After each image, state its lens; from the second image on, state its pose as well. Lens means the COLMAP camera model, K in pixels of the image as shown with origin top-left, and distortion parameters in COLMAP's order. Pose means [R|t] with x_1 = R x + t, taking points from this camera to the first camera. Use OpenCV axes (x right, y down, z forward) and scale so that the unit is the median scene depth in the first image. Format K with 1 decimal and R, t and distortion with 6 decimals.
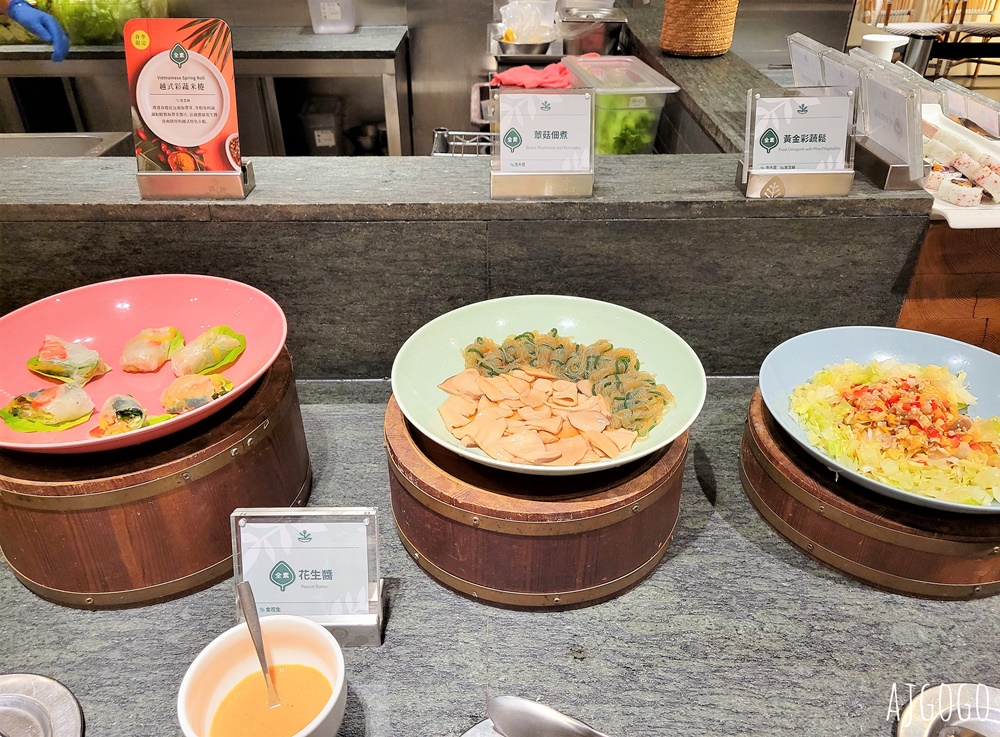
lens RADIAL K [[762.6, 0, 500.4], [0, 762.6, 368.4], [0, 0, 1]] dist [0.027035, -0.008400]
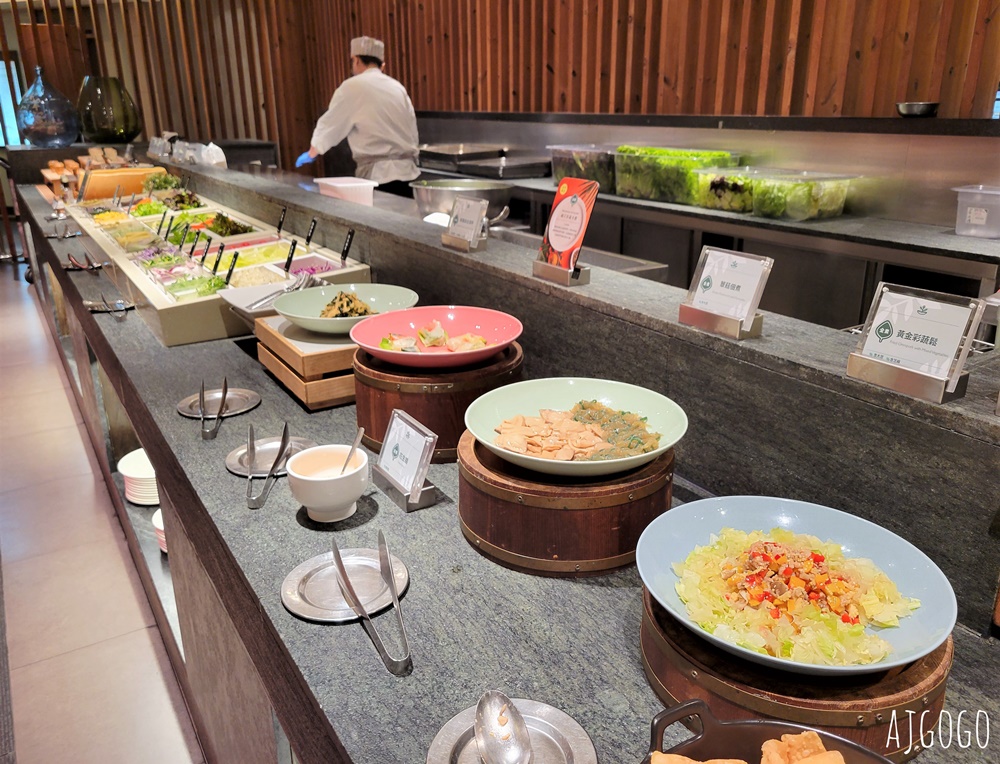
lens RADIAL K [[803.6, 0, 500.6], [0, 803.6, 382.4], [0, 0, 1]] dist [0.003813, 0.003916]
pose [[0.519191, 0.285518, -0.805556, 0.975027], [-0.456879, 0.889287, 0.020731, -0.019126], [0.722290, 0.357278, 0.592157, -0.001204]]
